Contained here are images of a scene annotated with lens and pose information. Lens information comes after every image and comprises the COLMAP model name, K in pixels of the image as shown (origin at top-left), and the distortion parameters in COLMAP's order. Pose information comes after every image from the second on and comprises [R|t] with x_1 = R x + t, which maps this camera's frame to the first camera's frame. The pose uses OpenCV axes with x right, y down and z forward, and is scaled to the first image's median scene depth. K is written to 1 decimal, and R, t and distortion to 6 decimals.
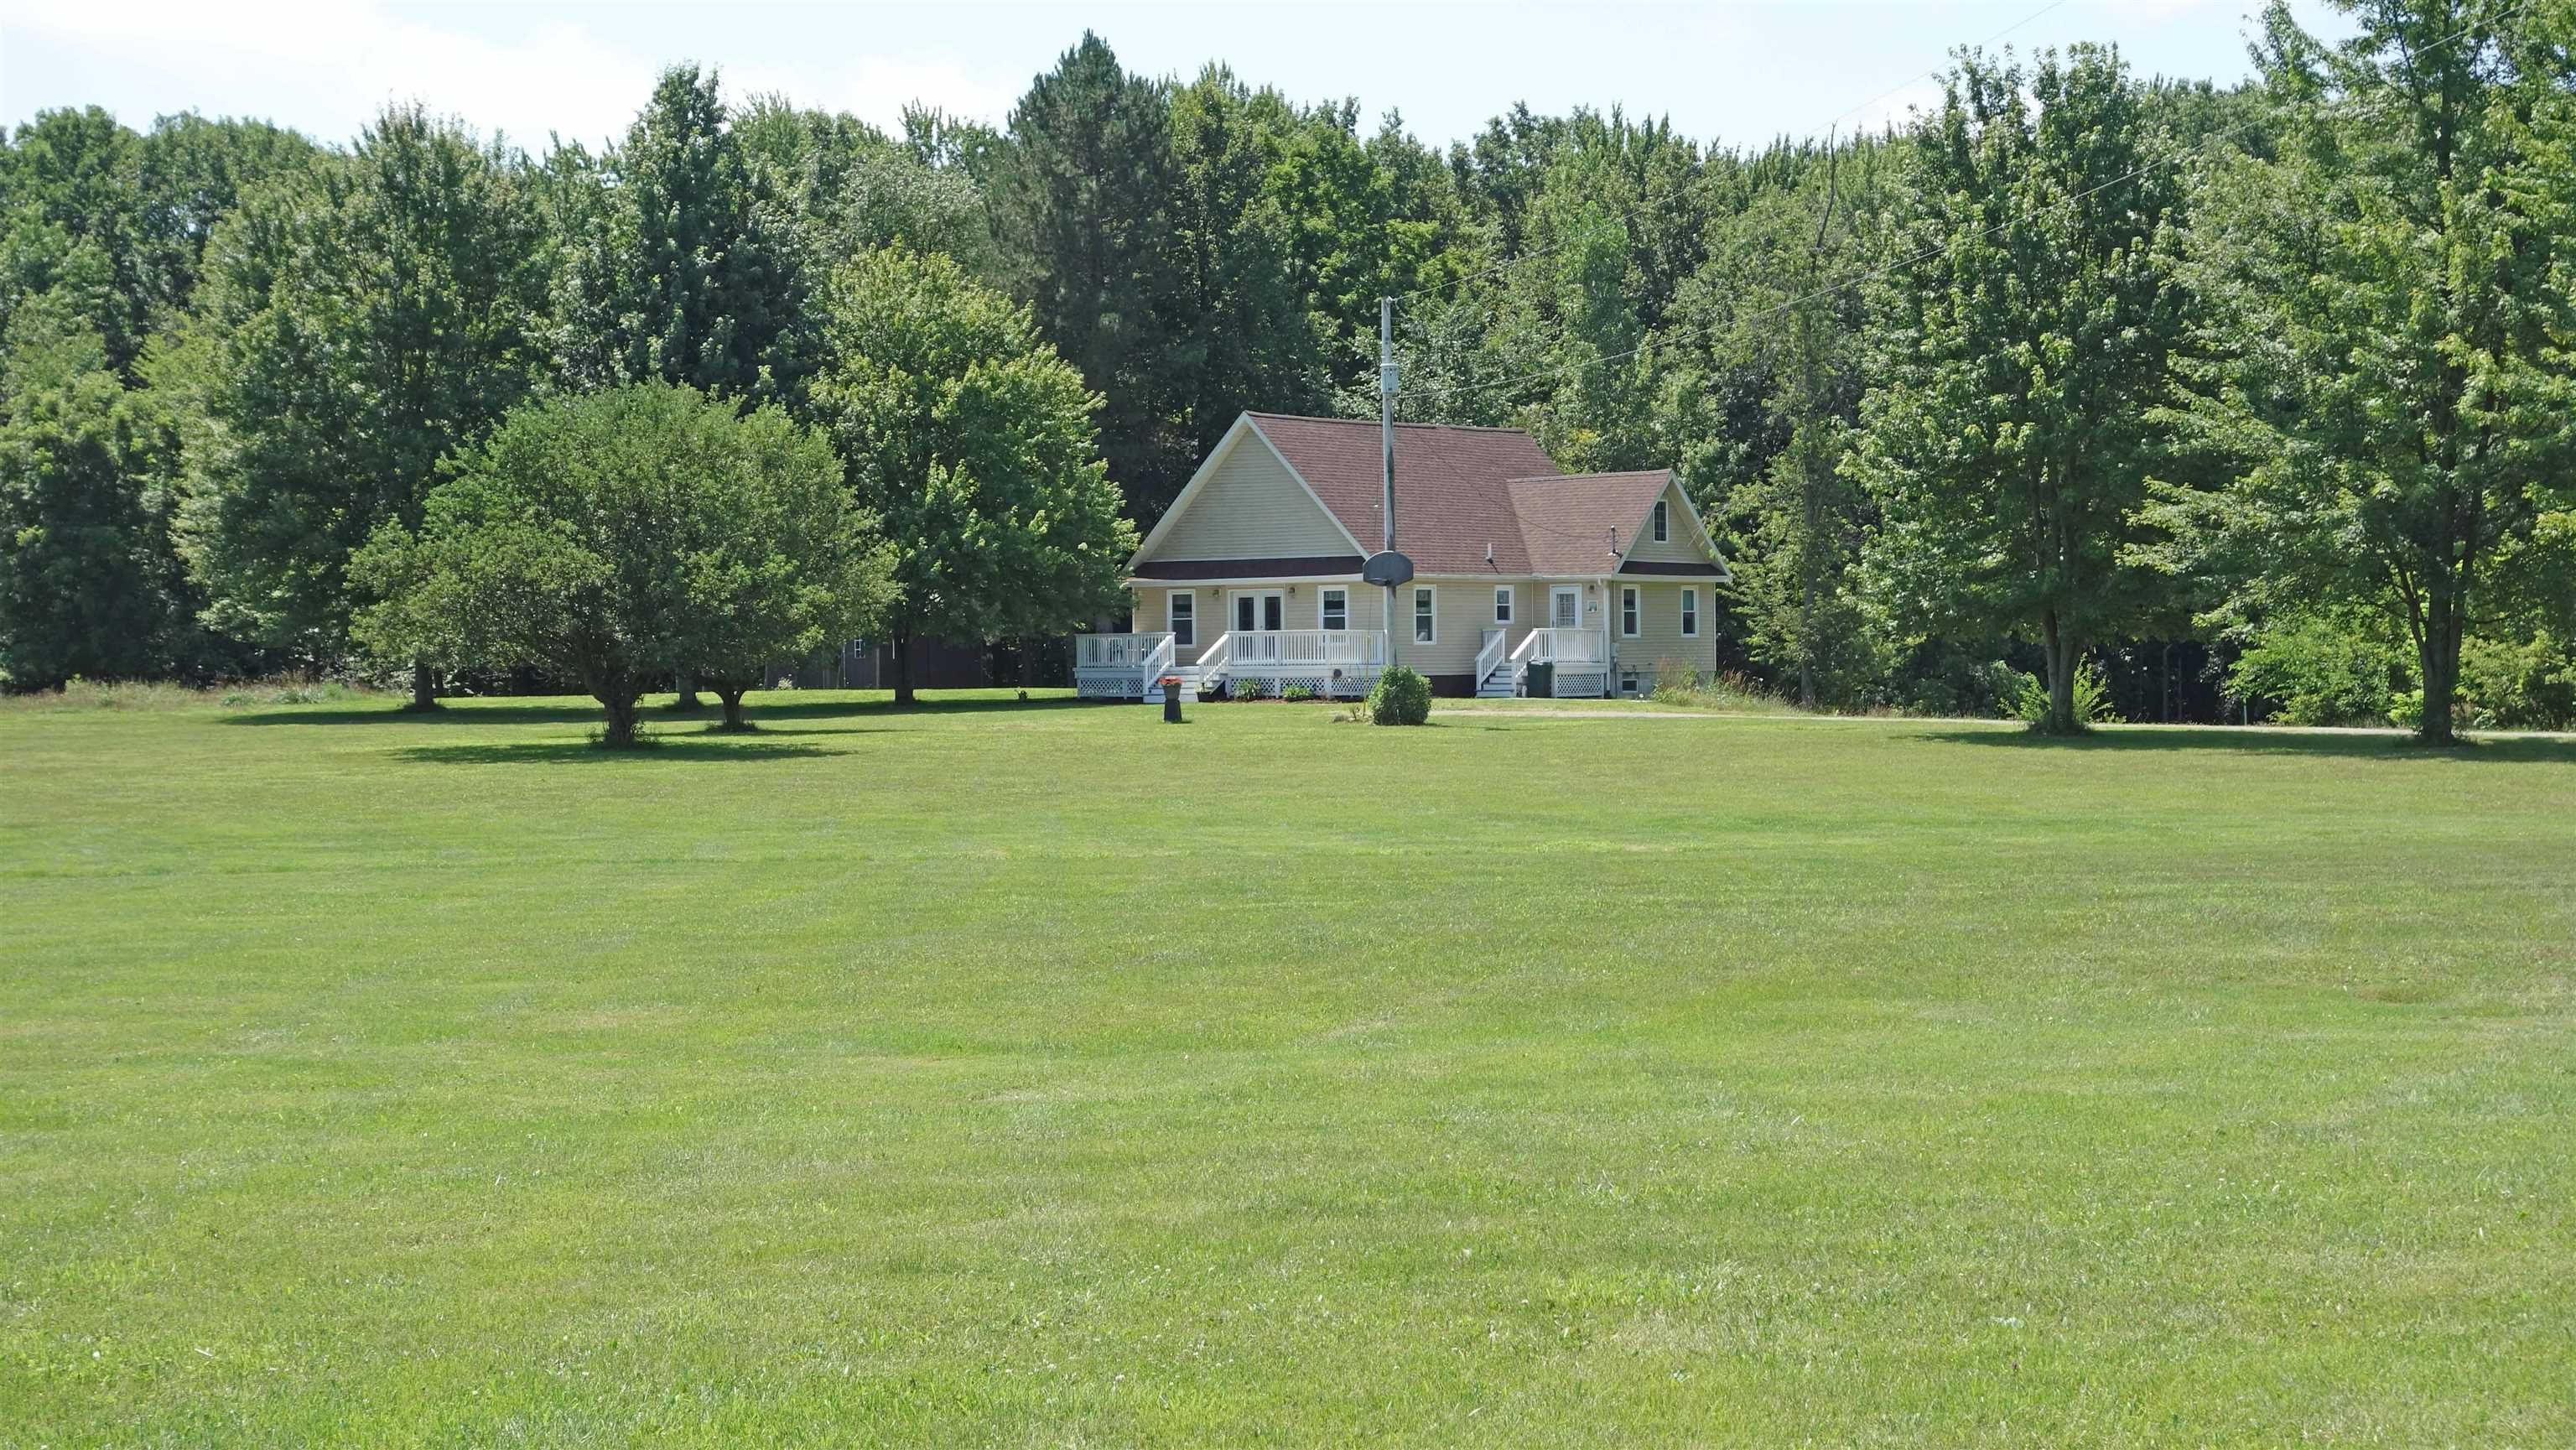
lens RADIAL K [[4056.6, 0, 1287.9], [0, 4056.6, 729.5], [0, 0, 1]] dist [0.037675, 0.000000]
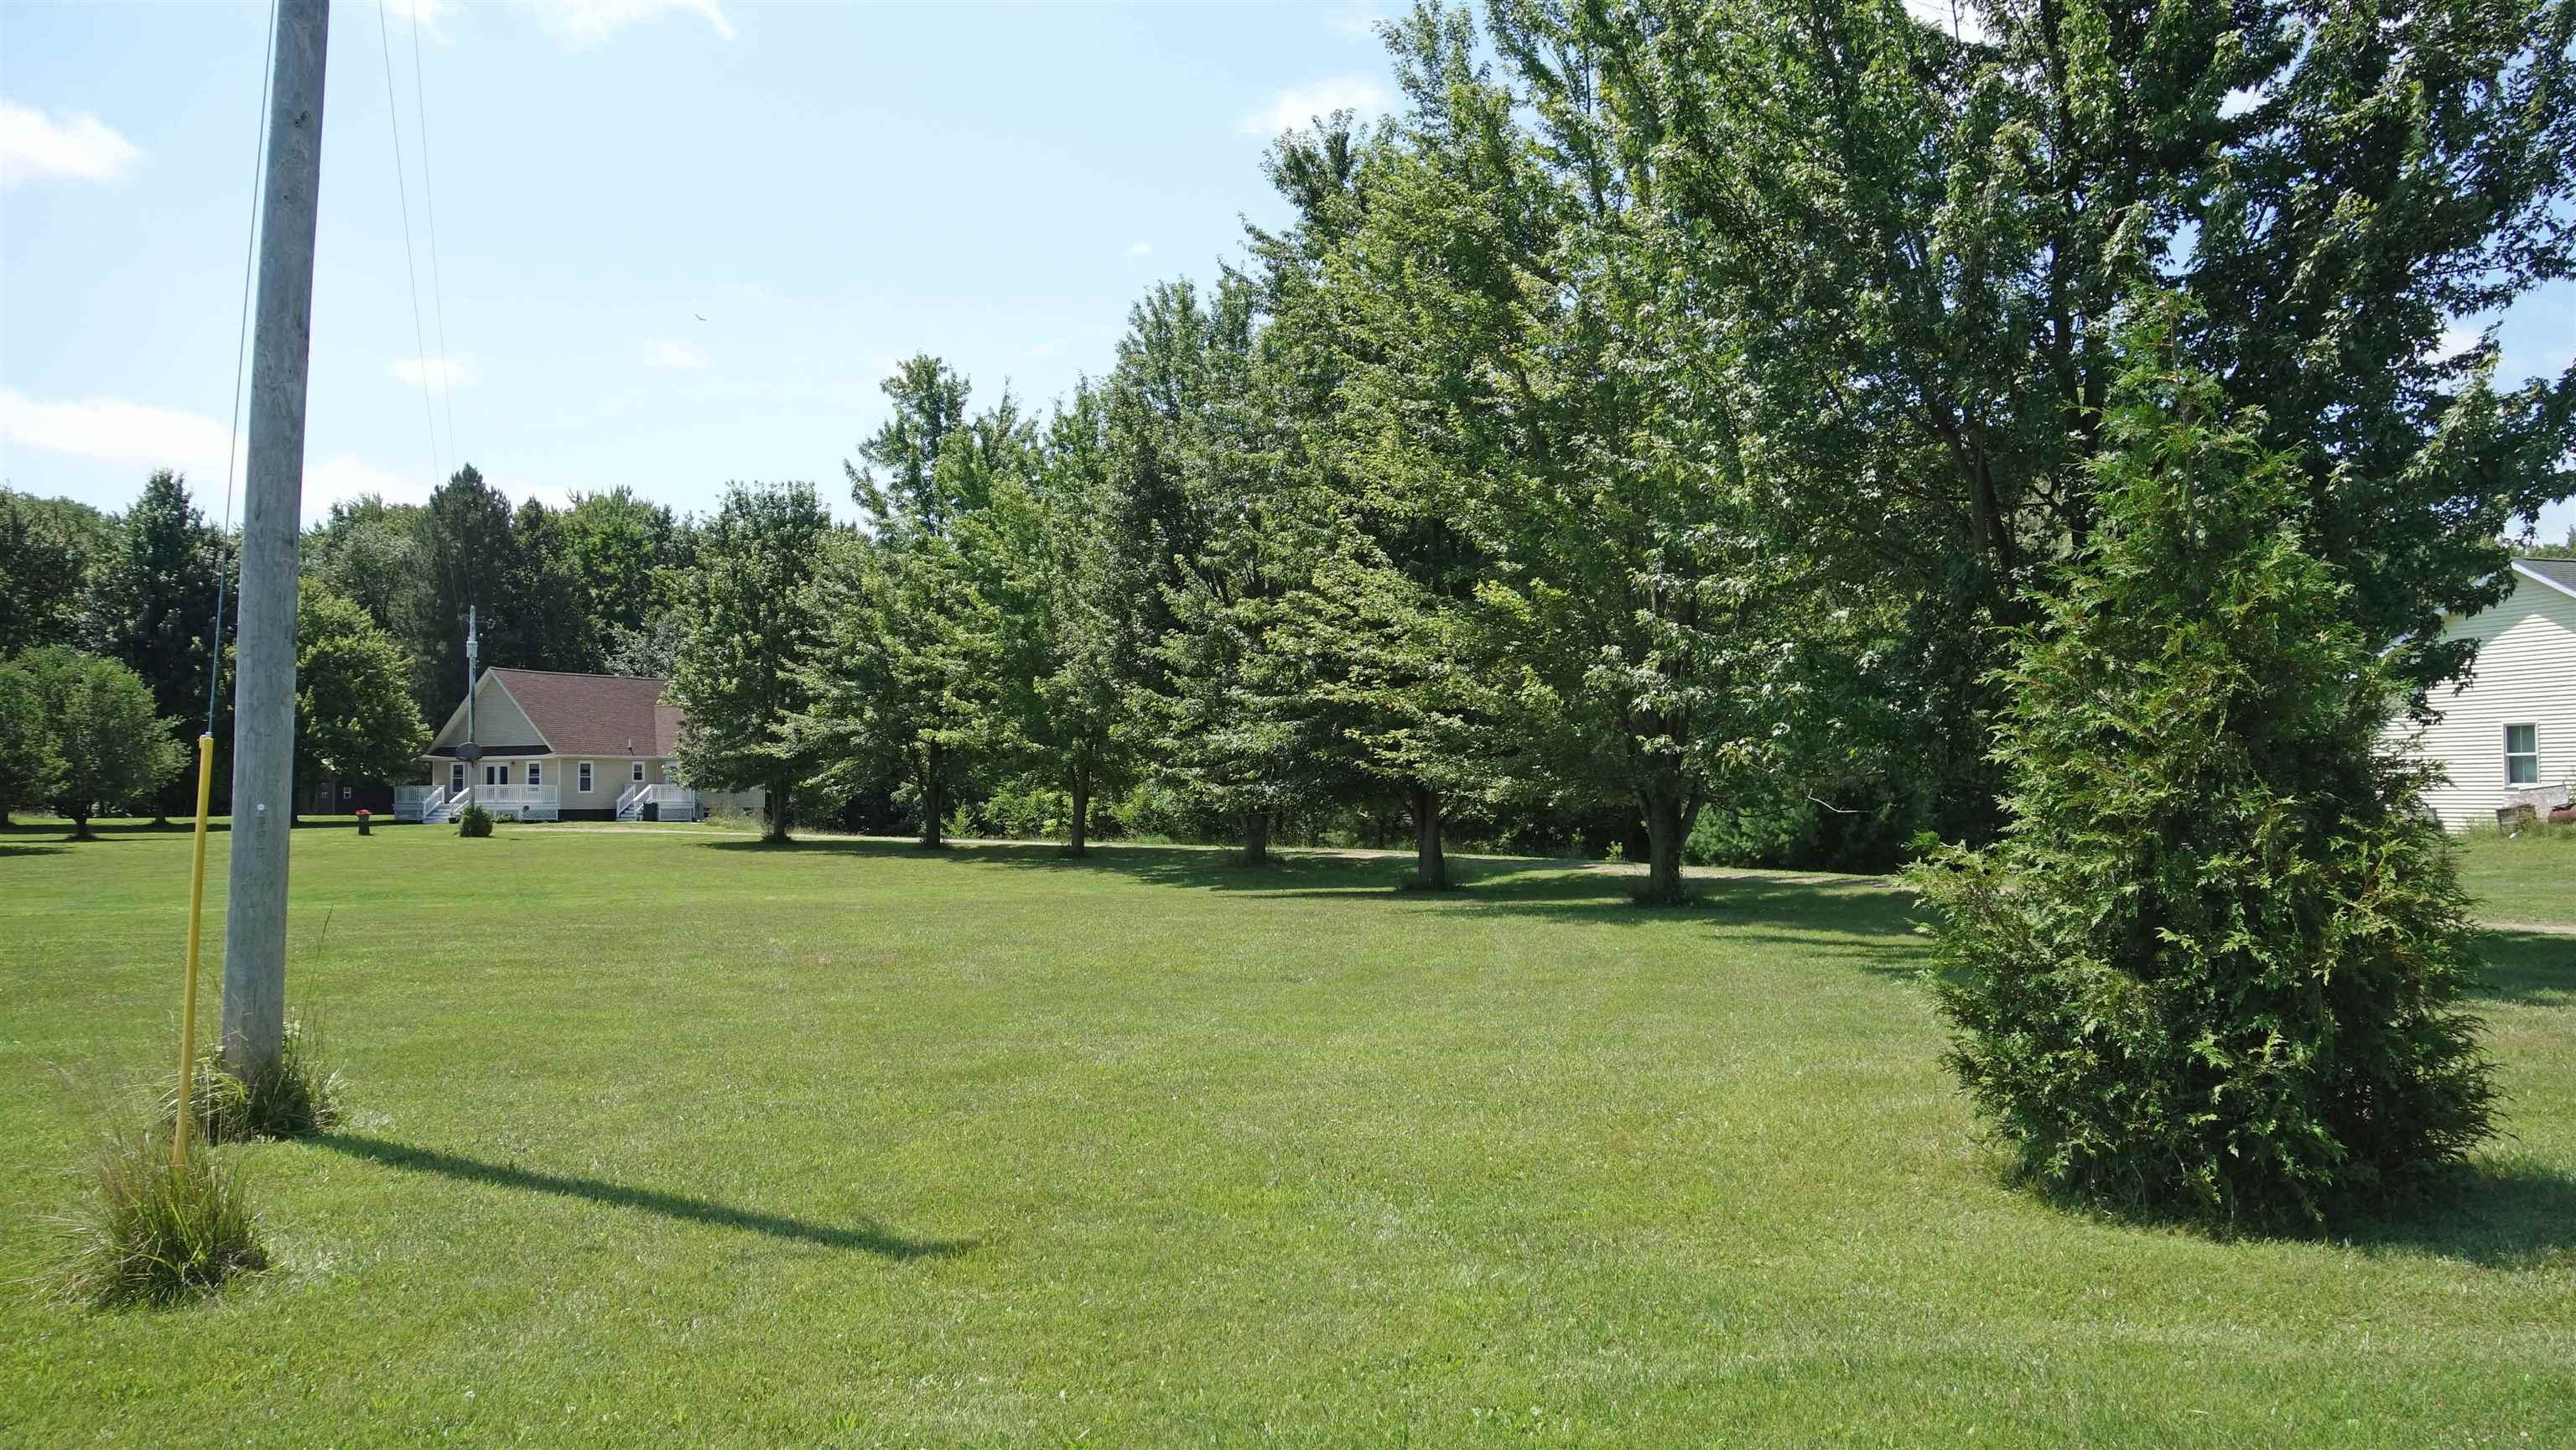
lens RADIAL K [[2035.8, 0, 1289.1], [0, 2035.8, 713.1], [0, 0, 1]] dist [-0.005580, -0.017826]
pose [[0.978900, 0.013555, 0.203890, 0.159892], [-0.001449, 0.998233, -0.059410, -0.002316], [-0.204335, 0.057861, 0.977190, 0.016411]]
